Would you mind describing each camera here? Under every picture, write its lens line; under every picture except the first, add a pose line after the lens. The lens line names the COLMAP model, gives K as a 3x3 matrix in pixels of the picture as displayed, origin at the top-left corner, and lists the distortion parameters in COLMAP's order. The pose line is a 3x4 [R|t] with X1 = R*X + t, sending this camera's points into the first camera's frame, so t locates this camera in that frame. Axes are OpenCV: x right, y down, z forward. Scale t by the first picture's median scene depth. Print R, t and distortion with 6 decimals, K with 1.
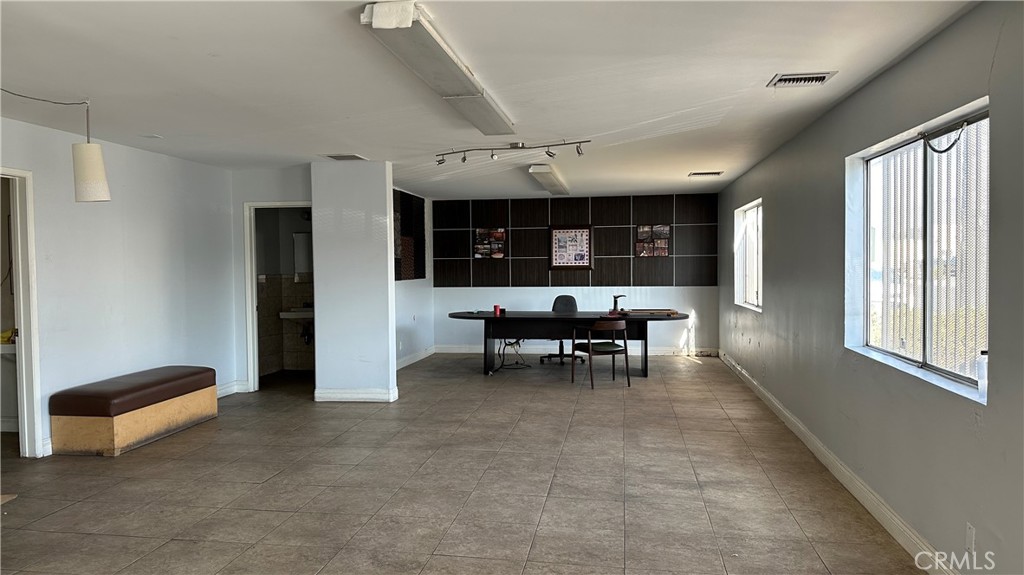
lens RADIAL K [[704.7, 0, 510.3], [0, 704.7, 281.5], [0, 0, 1]] dist [0.147537, -0.178082]
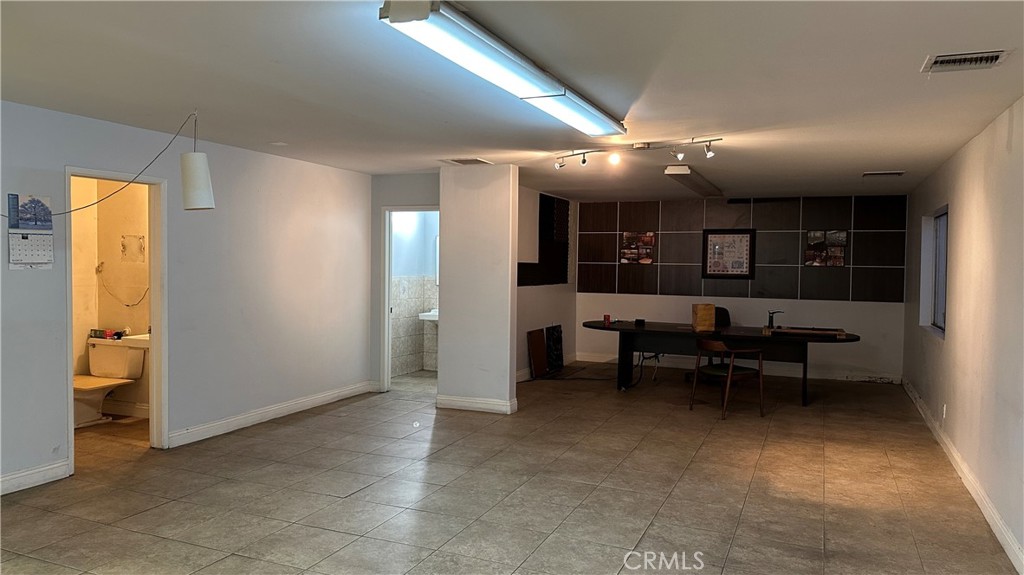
lens RADIAL K [[709.8, 0, 512.0], [0, 709.8, 287.5], [0, 0, 1]] dist [0.113035, -0.180934]
pose [[0.970955, 0.031151, -0.237226, 0.077281], [-0.028811, 0.999496, 0.013327, -0.020043], [0.237521, -0.006105, 0.971363, 0.081353]]
